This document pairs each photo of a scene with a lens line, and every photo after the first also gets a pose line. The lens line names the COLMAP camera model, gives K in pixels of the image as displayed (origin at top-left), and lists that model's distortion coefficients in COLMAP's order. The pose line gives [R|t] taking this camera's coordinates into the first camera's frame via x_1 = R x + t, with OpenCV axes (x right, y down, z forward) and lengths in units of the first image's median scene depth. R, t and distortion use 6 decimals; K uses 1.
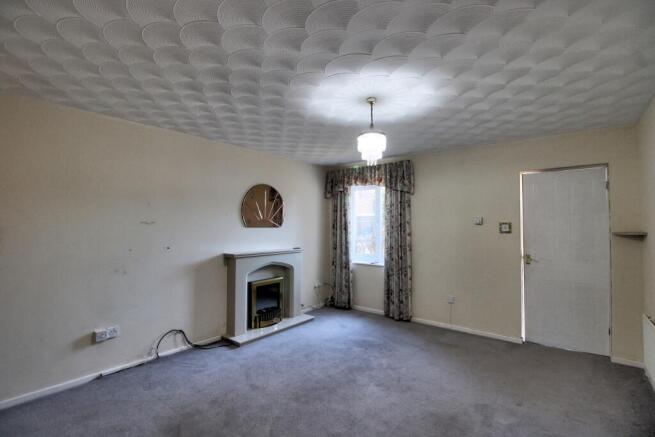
lens RADIAL K [[303.7, 0, 327.5], [0, 303.7, 218.5], [0, 0, 1]] dist [-0.000353, -0.000140]
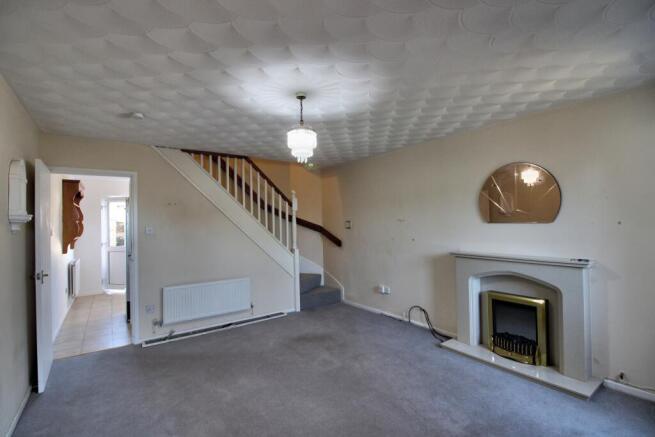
lens RADIAL K [[303.7, 0, 327.5], [0, 303.7, 218.5], [0, 0, 1]] dist [-0.000353, -0.000140]
pose [[-0.245546, 0.000393, -0.969385, 0.766240], [0.049035, 0.998725, -0.012016, 0.005828], [0.968144, -0.050484, -0.245252, 0.949148]]
